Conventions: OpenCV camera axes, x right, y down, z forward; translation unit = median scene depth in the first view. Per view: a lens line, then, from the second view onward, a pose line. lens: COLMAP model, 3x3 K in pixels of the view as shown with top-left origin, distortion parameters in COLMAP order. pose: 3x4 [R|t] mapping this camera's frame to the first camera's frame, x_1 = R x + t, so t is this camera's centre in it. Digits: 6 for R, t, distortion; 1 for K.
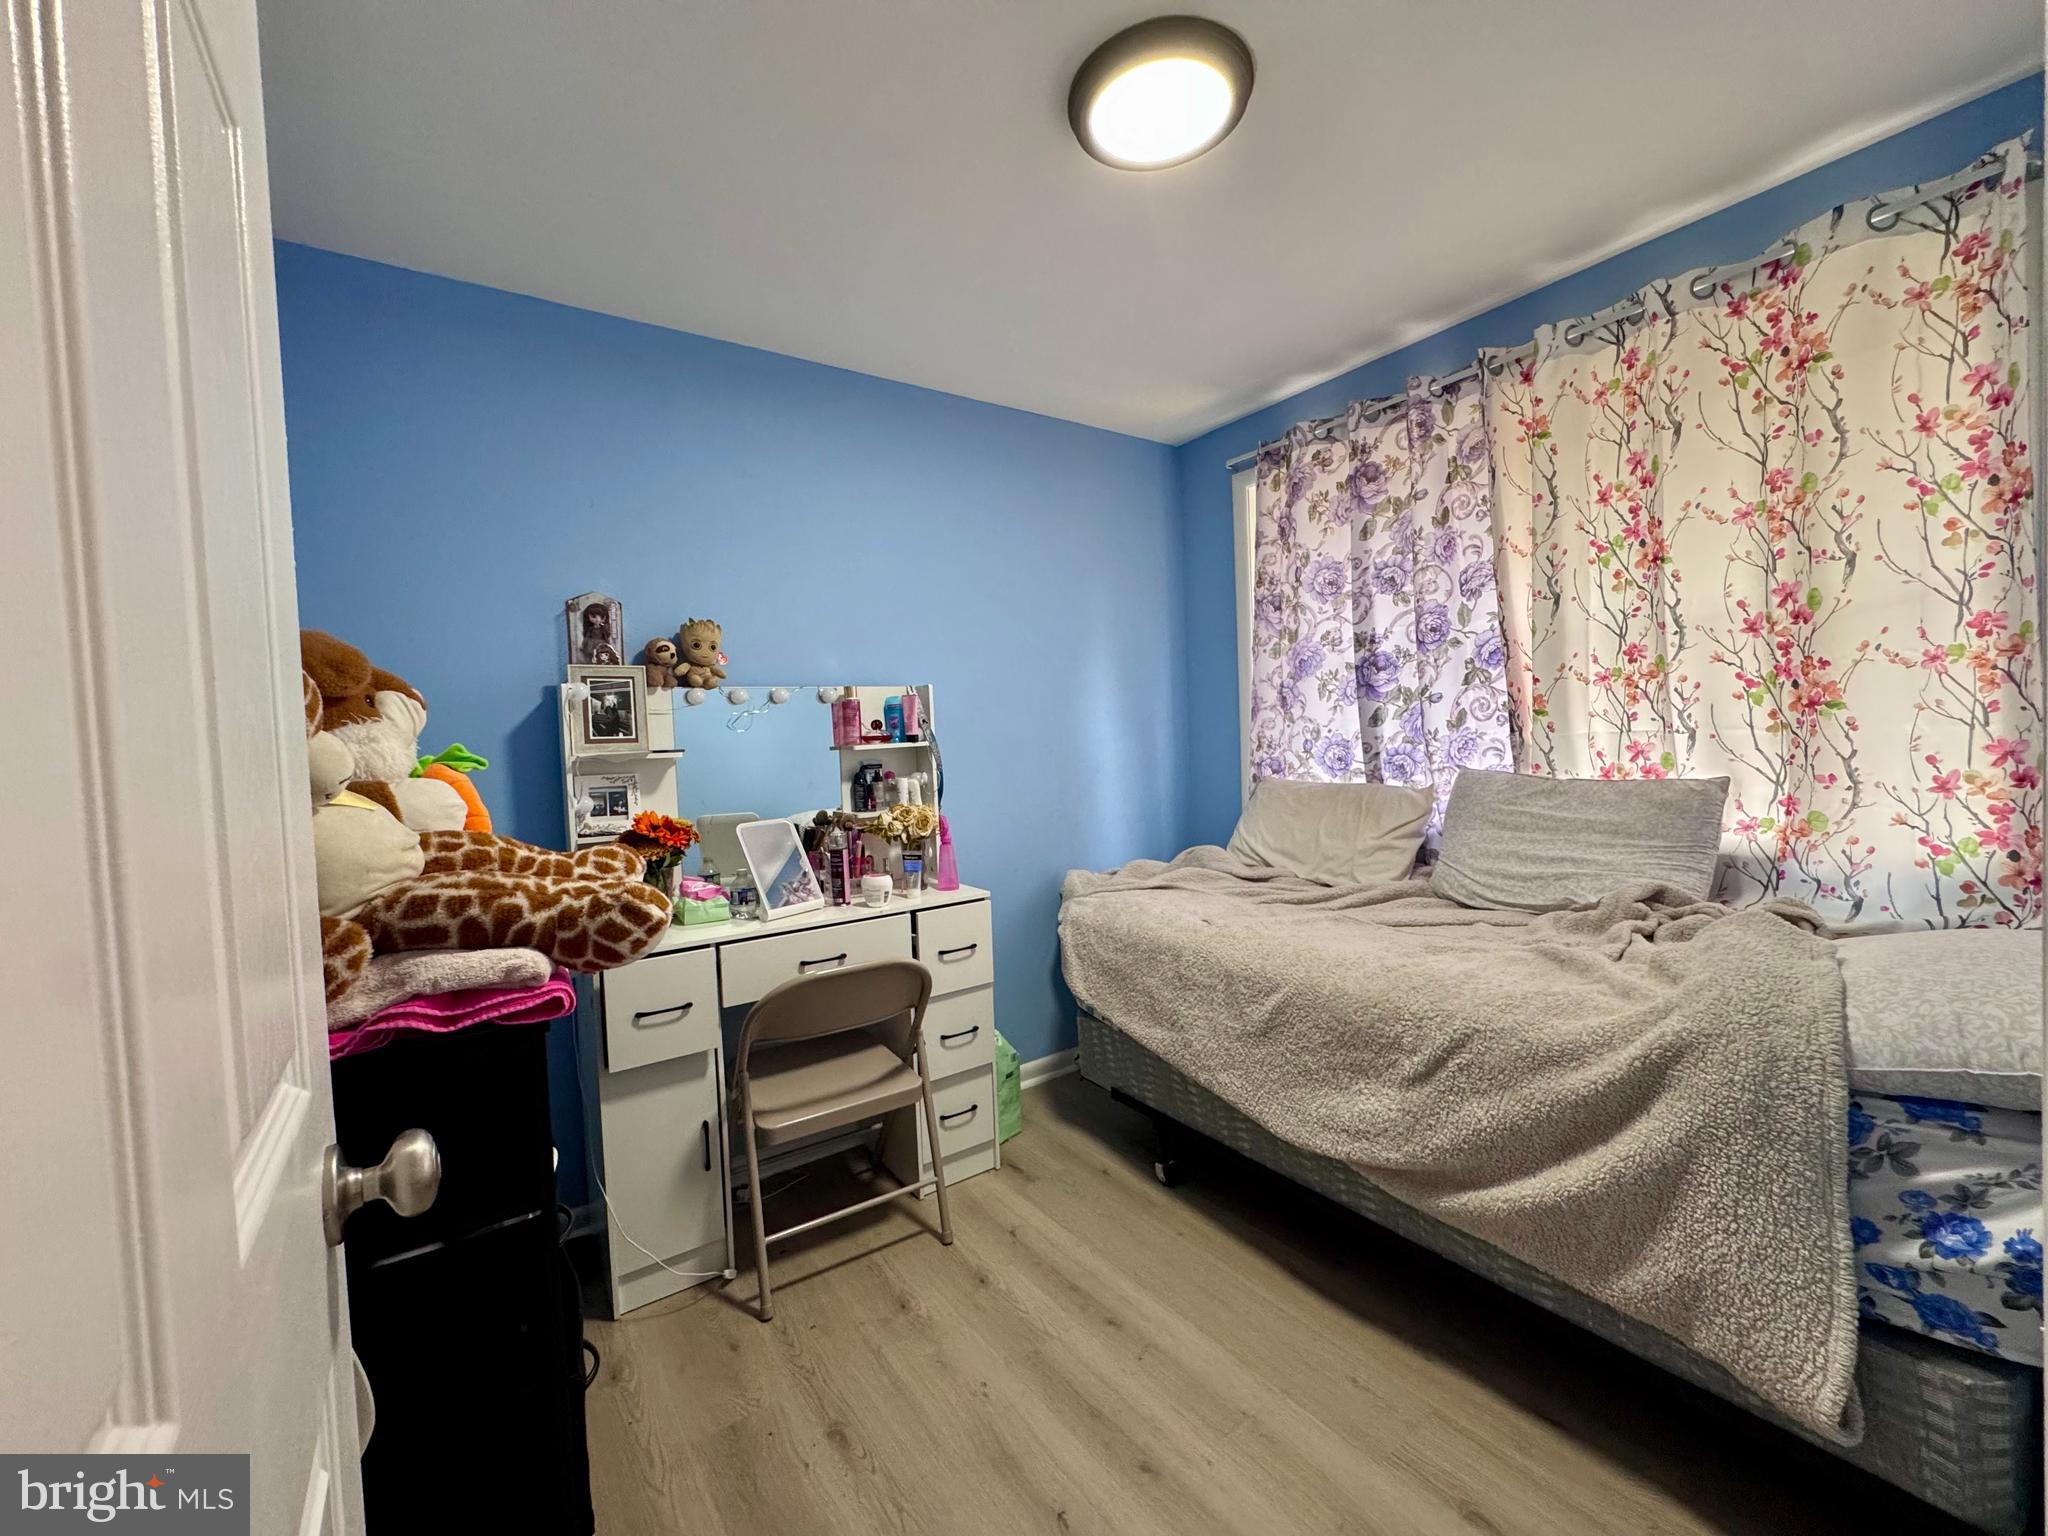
lens RADIAL K [[815.4, 0, 1024.0], [0, 815.4, 768.0], [0, 0, 1]] dist [-0.003994, 0.000530]
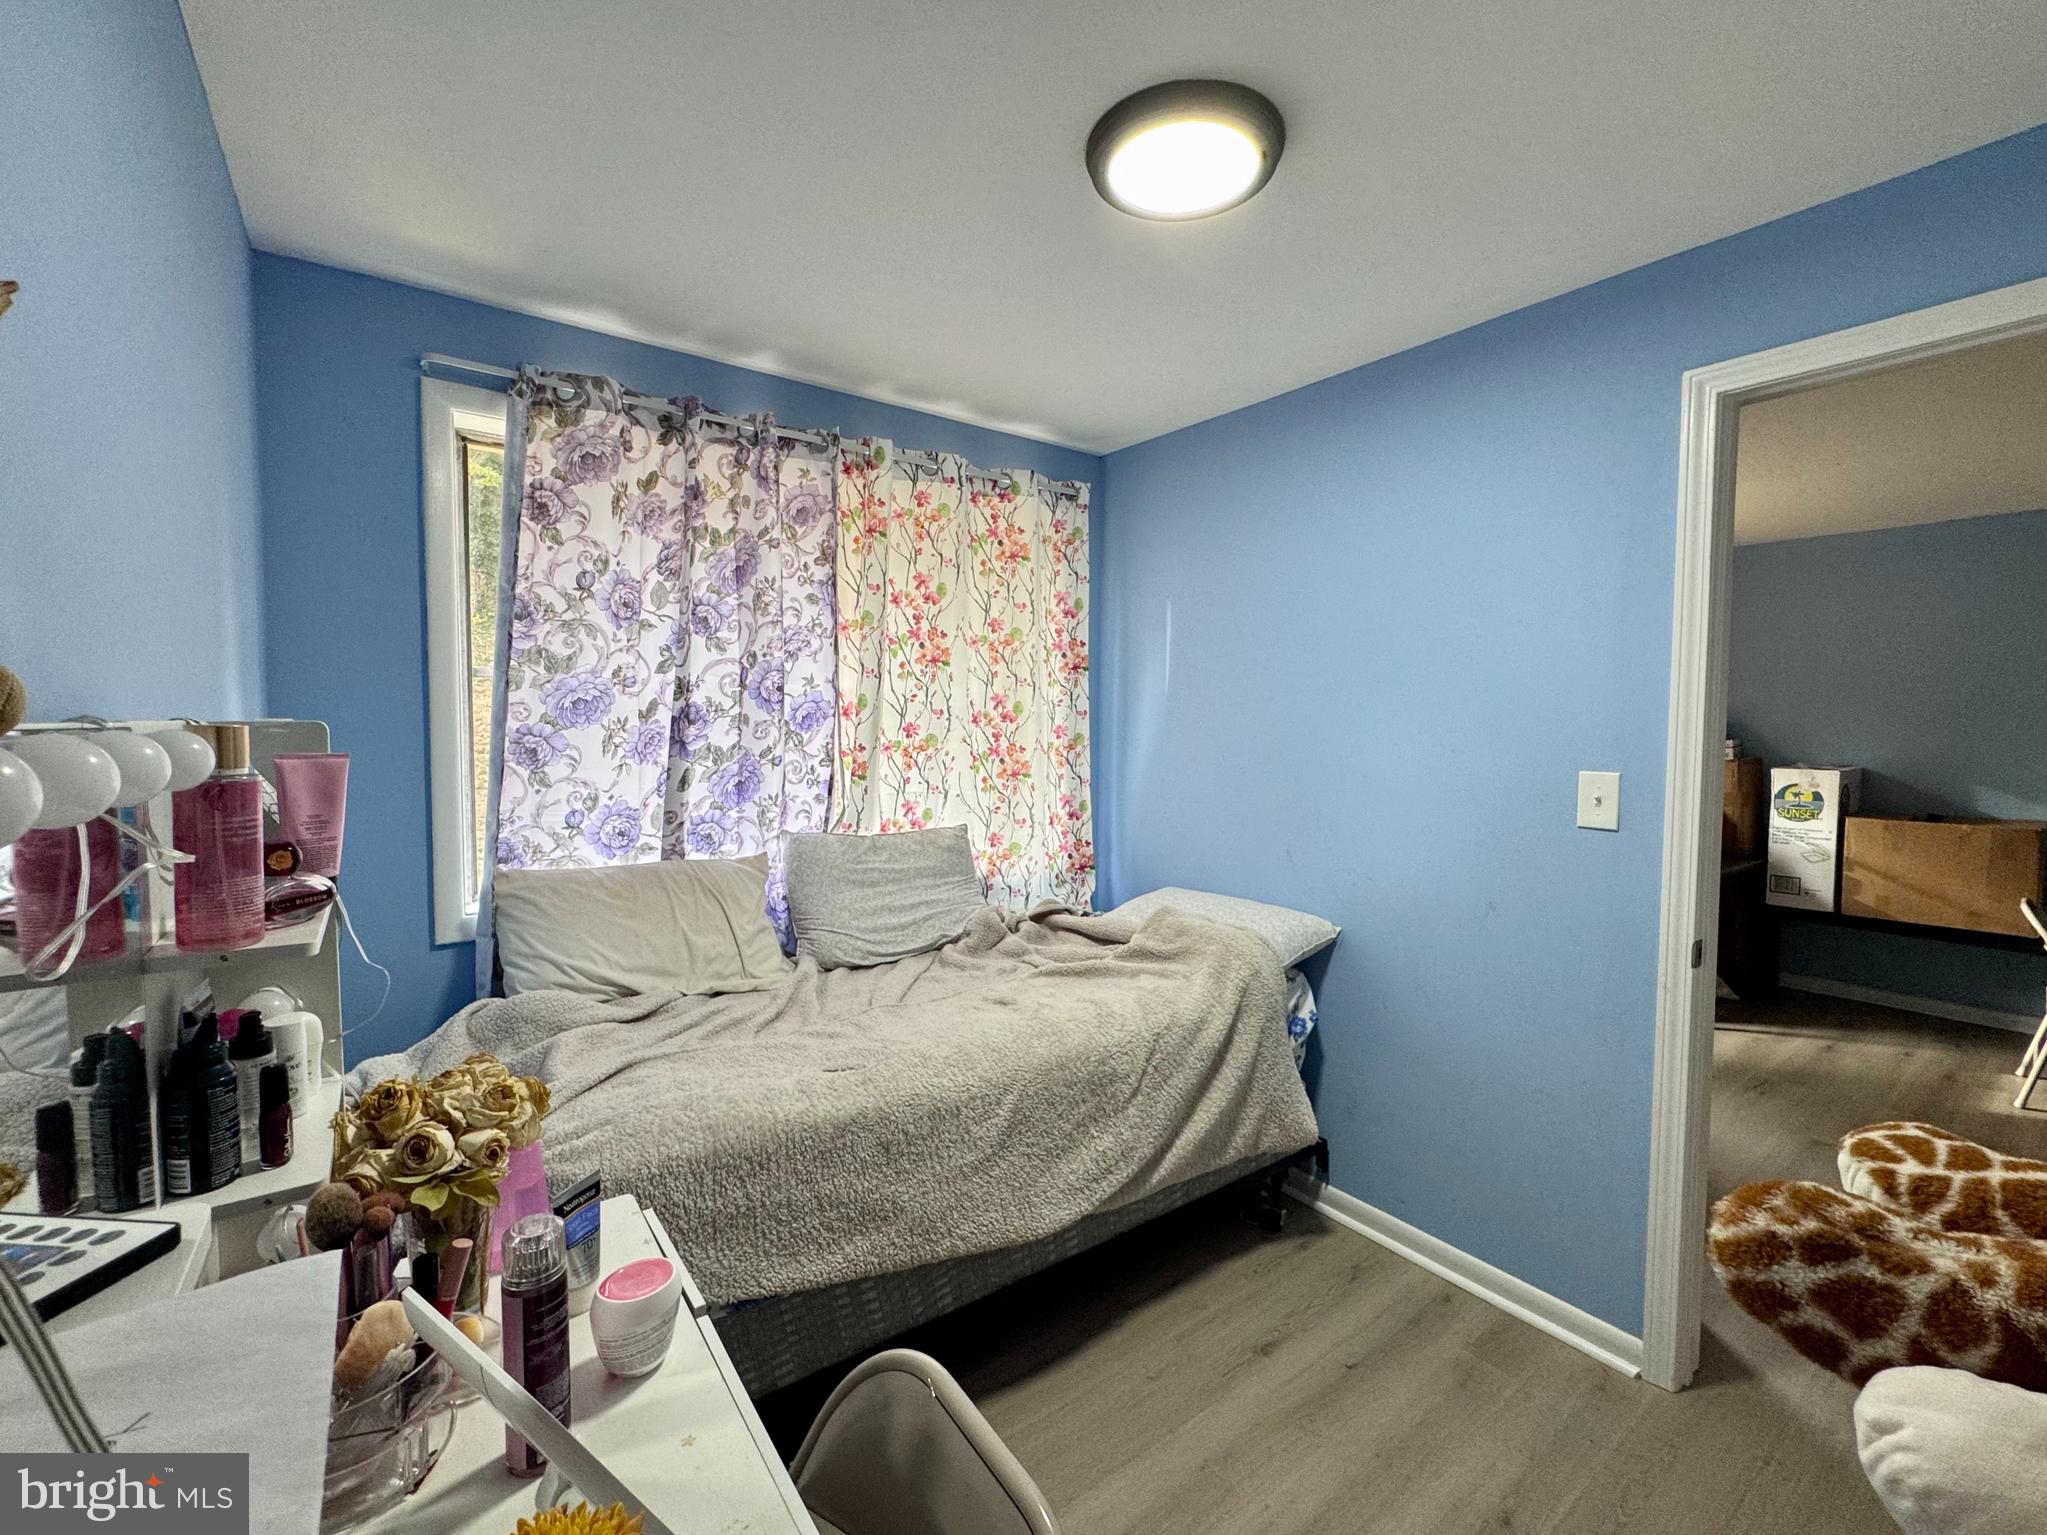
lens RADIAL K [[858.6, 0, 1023.5], [0, 858.6, 767.5], [0, 0, 1]] dist [-0.001425, 0.000138]
pose [[-0.025363, -0.009524, 0.999633, -0.570084], [0.035670, 0.999309, 0.010426, -0.090599], [-0.999042, 0.035922, -0.025006, 0.853670]]
